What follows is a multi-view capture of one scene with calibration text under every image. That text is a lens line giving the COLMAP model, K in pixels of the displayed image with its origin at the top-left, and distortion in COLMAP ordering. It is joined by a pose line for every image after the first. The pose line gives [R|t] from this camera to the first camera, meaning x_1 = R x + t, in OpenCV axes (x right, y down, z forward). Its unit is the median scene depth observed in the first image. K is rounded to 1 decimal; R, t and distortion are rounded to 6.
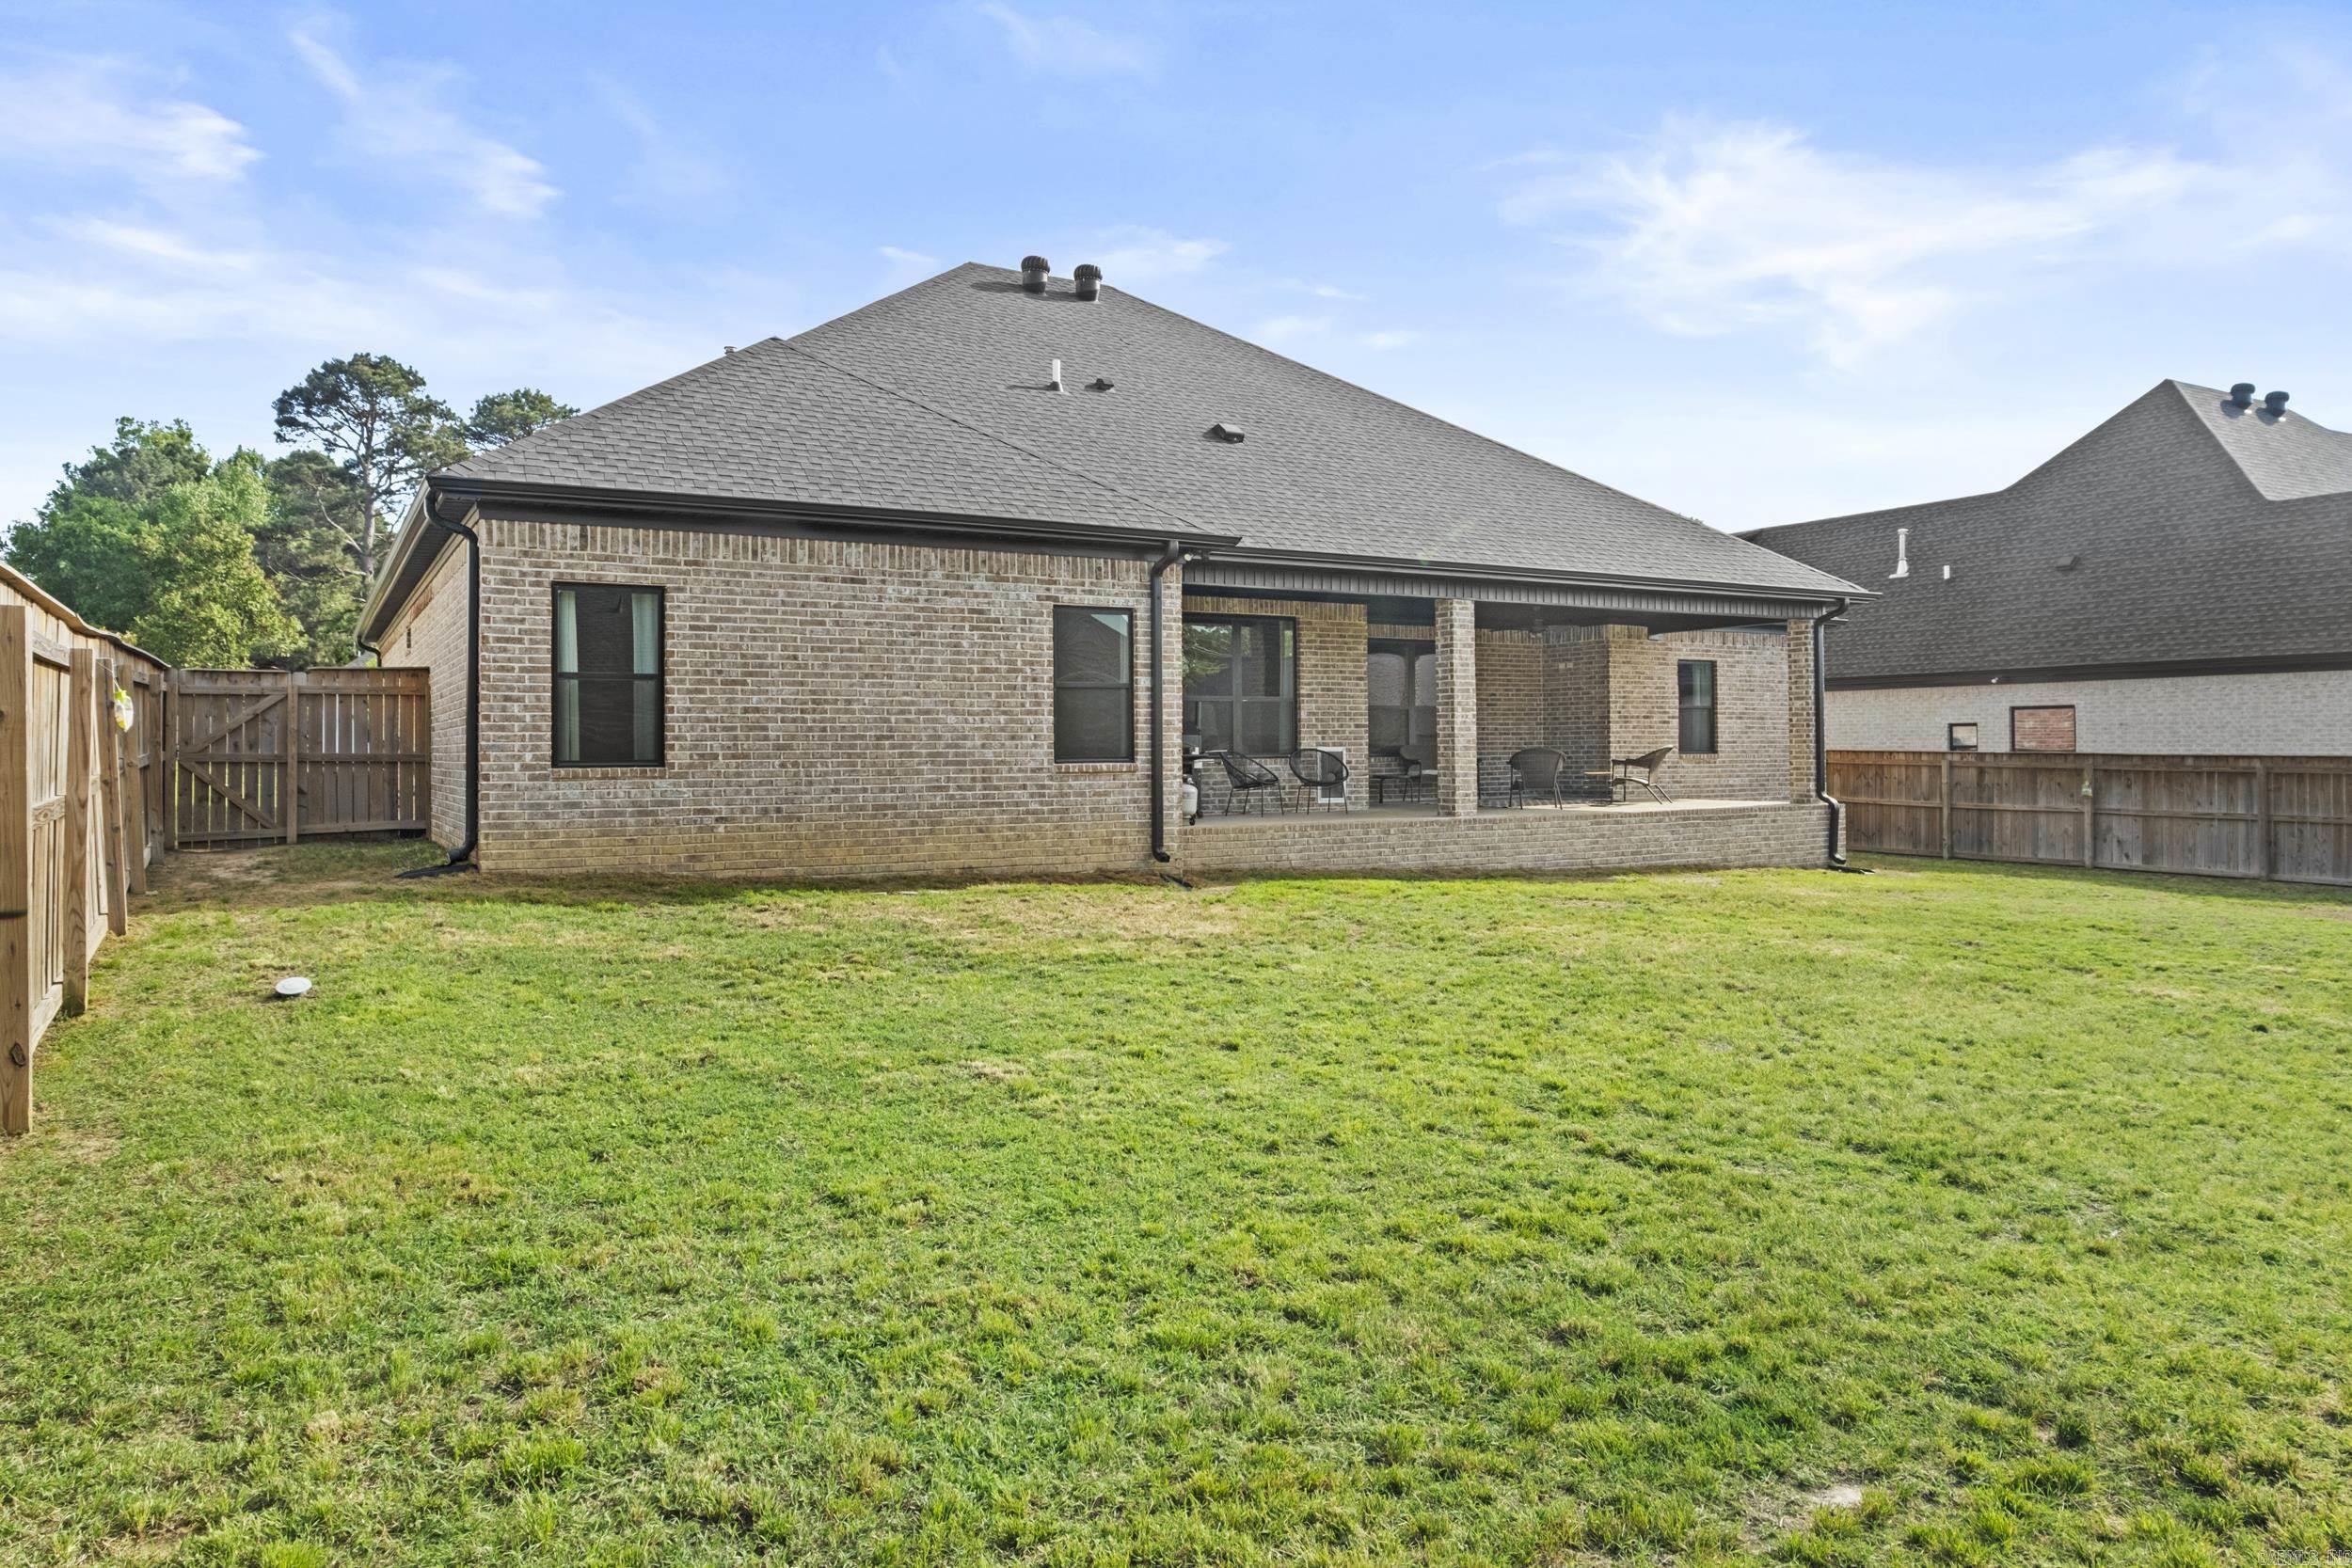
lens RADIAL K [[1497.2, 0, 1172.7], [0, 1497.2, 767.4], [0, 0, 1]] dist [0.004388, 0.000417]
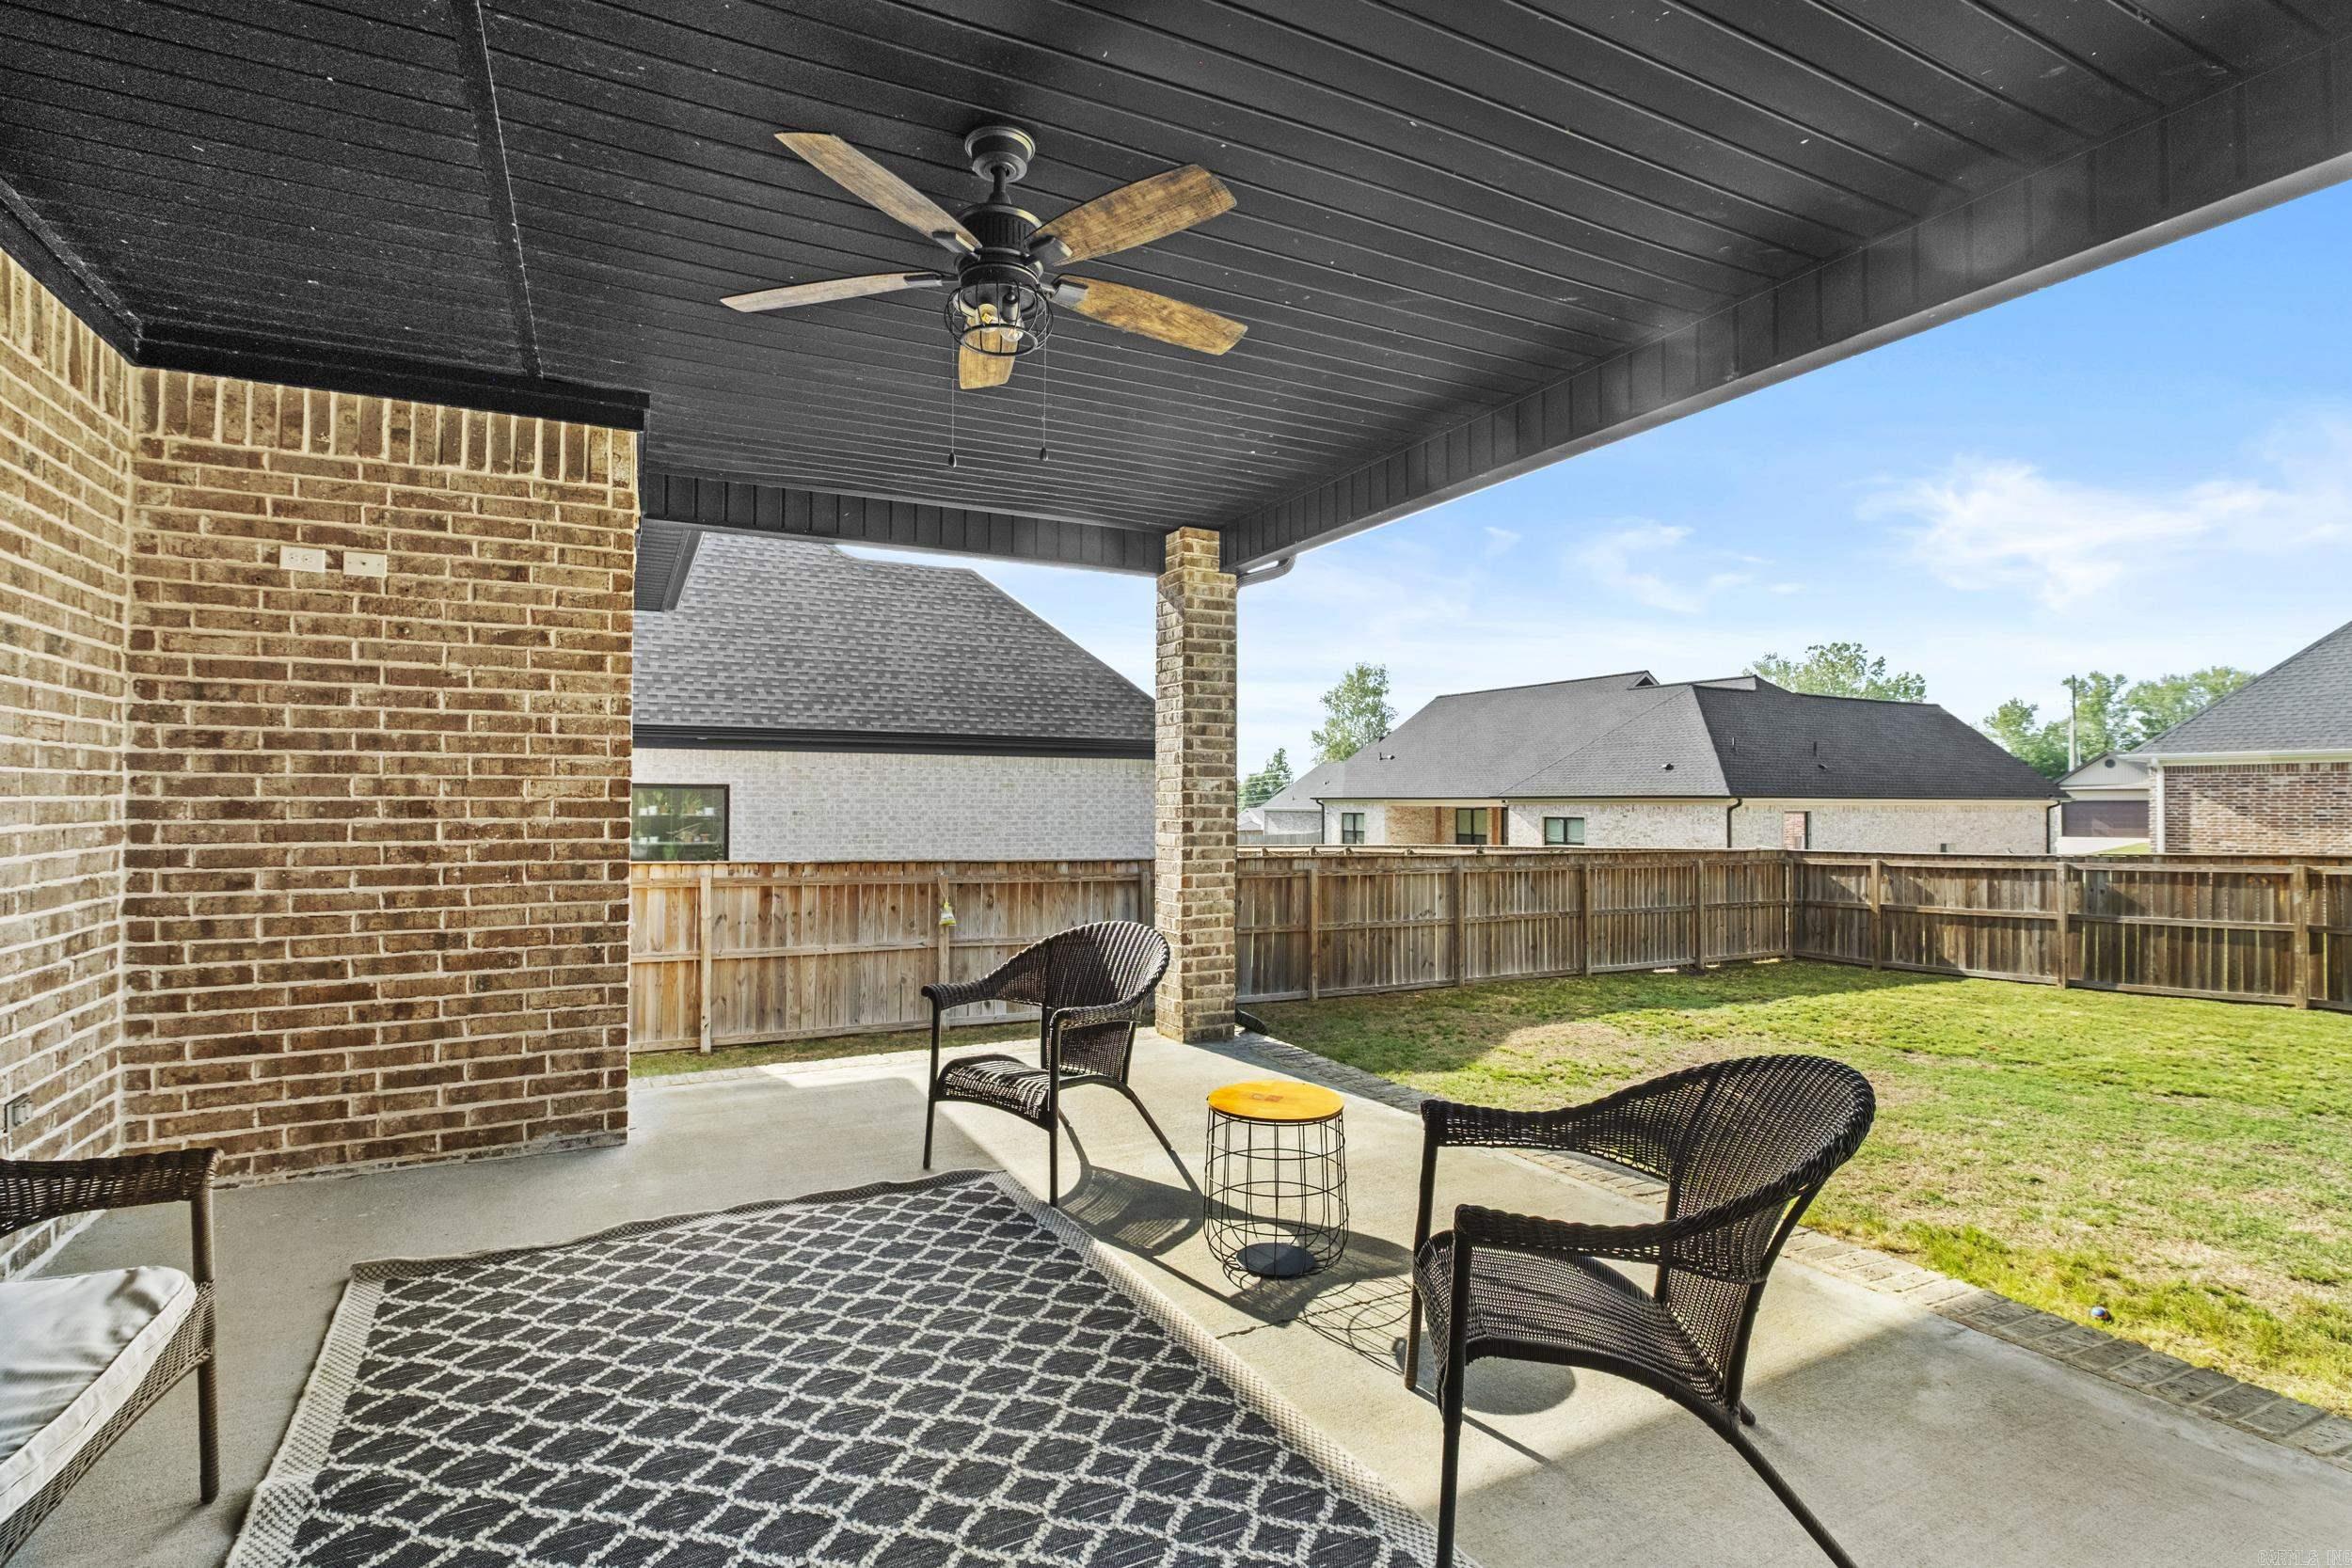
lens RADIAL K [[1107.9, 0, 1175.6], [0, 1107.9, 786.6], [0, 0, 1]] dist [-0.010929, -0.000882]
pose [[0.050597, 0.020680, 0.998505, 0.107834], [0.008220, 0.999743, -0.021122, -0.030328], [-0.998685, 0.009276, 0.050414, 0.834362]]
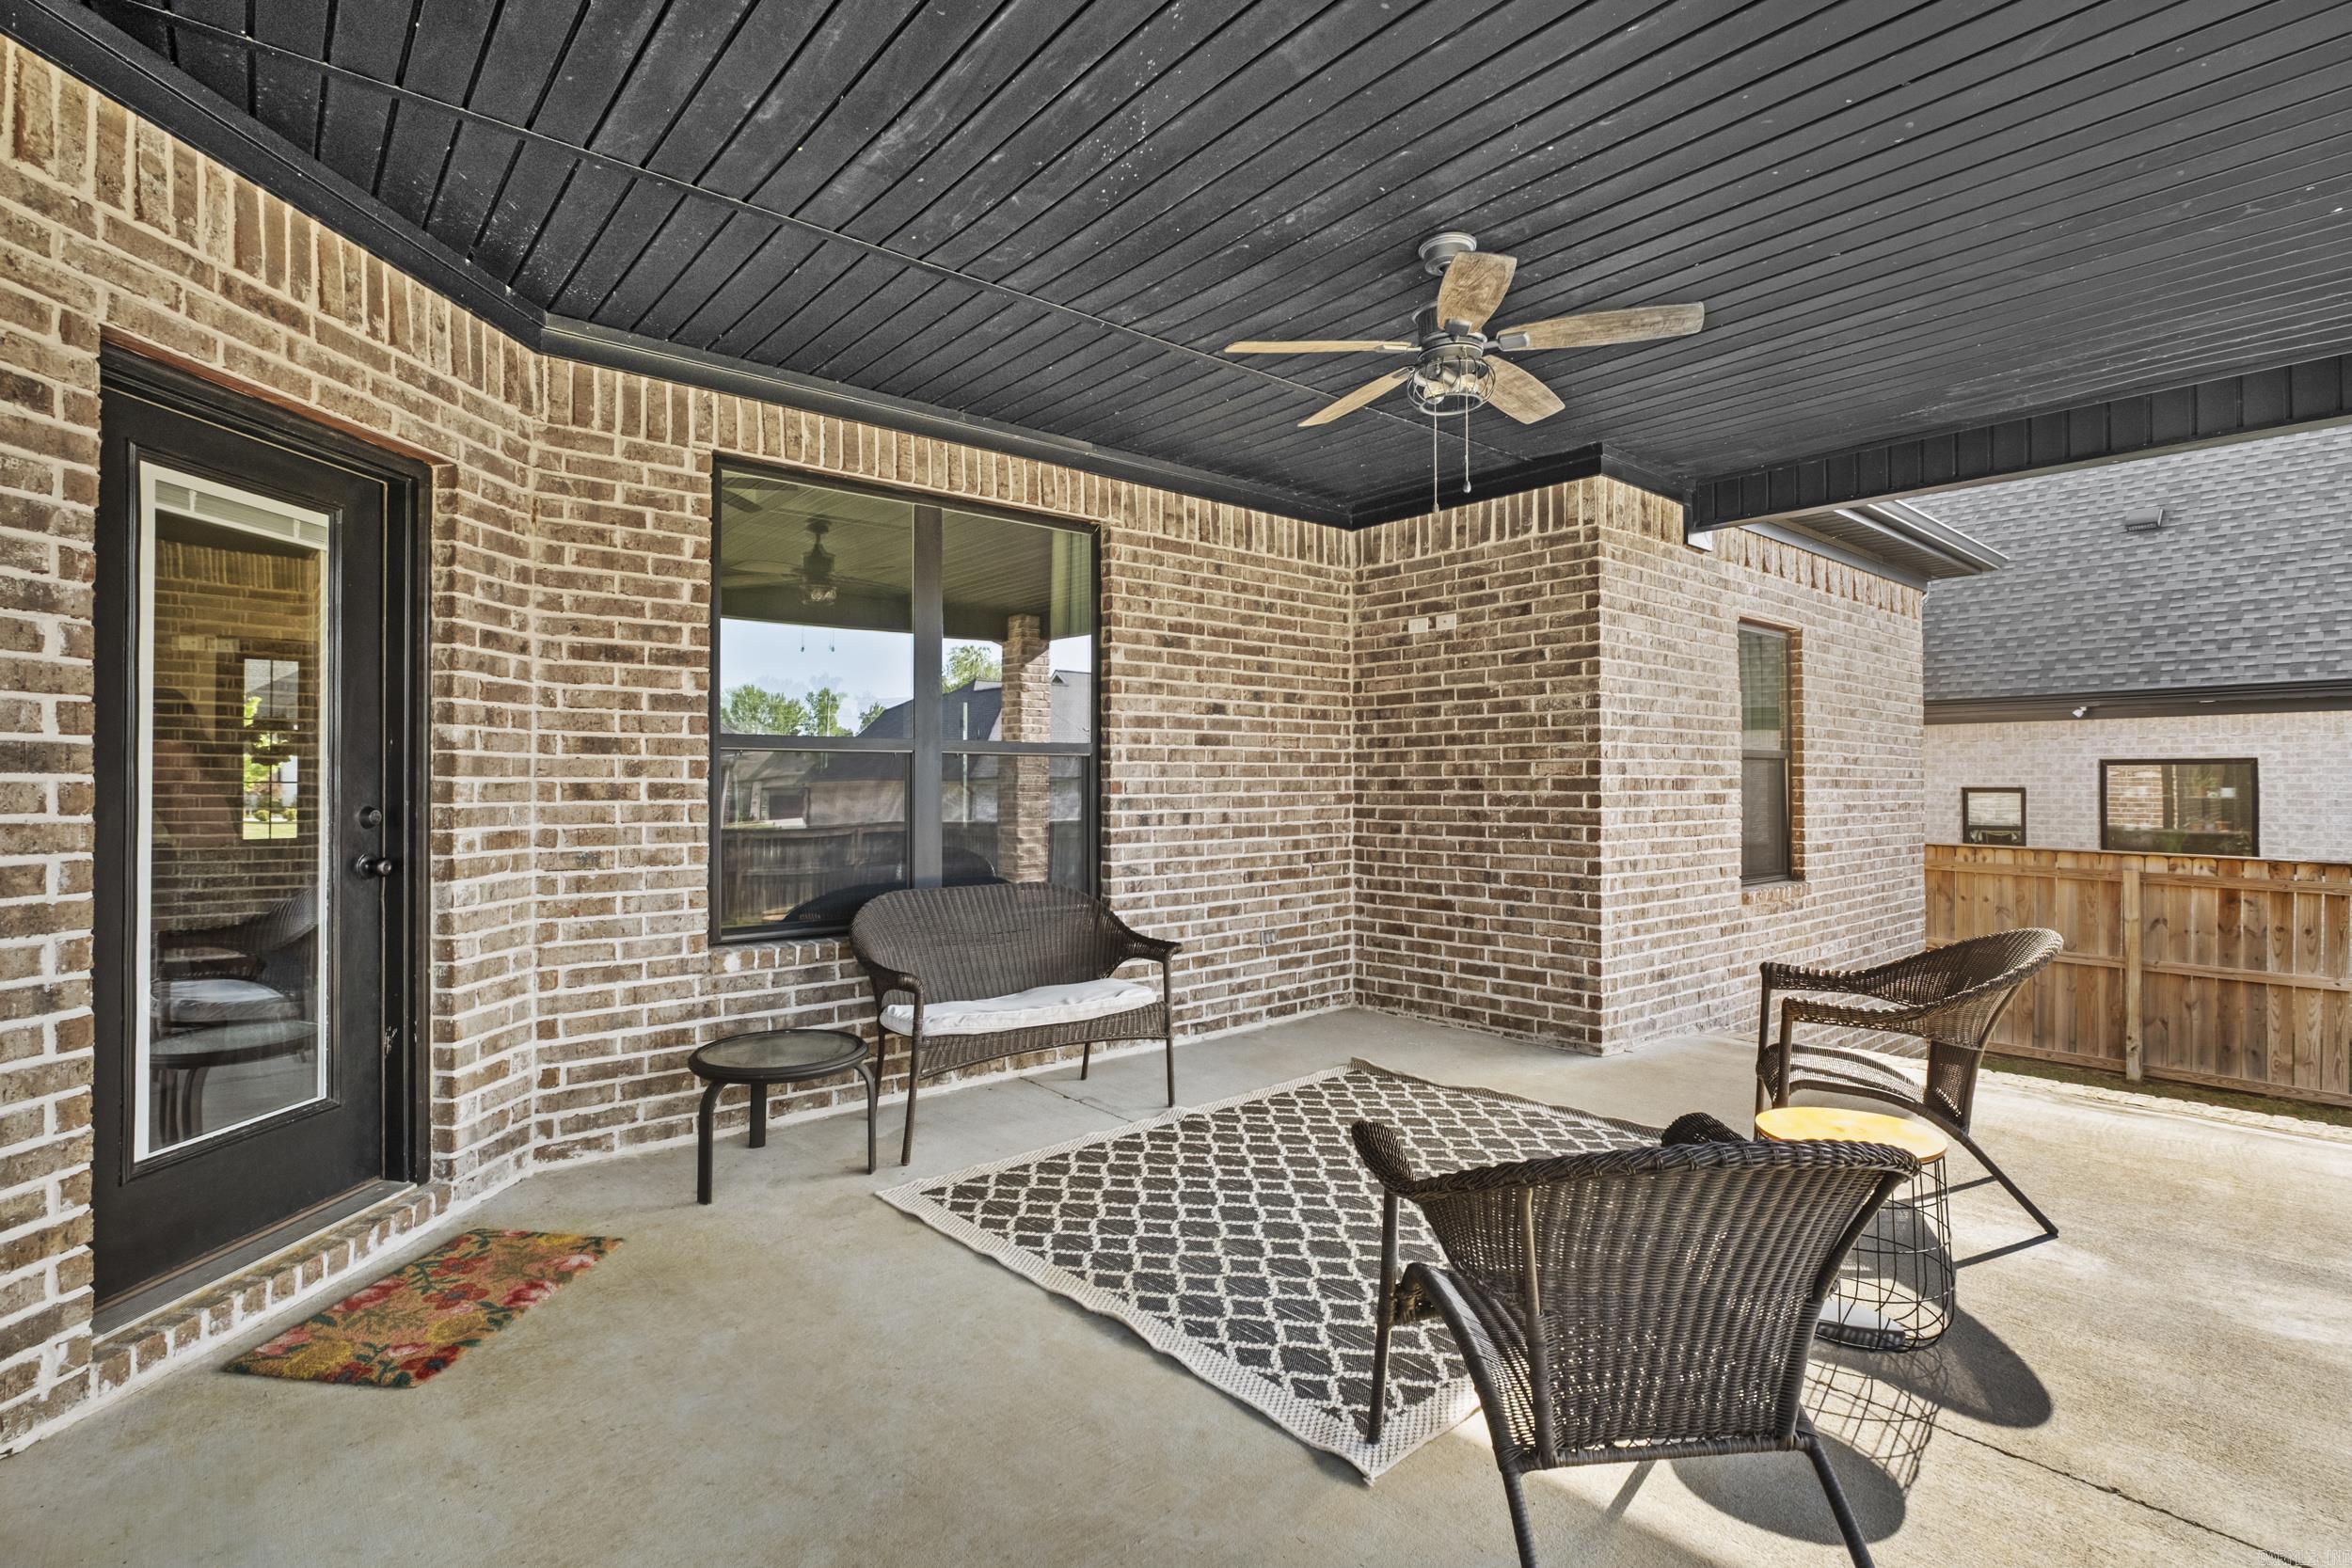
lens RADIAL K [[1107.9, 0, 1131.7], [0, 1107.9, 775.0], [0, 0, 1]] dist [-0.010929, -0.000882]
pose [[0.986554, 0.006501, 0.163306, 0.151138], [-0.003270, 0.999794, -0.020050, -0.028512], [-0.163402, 0.019246, 0.986372, 0.738148]]
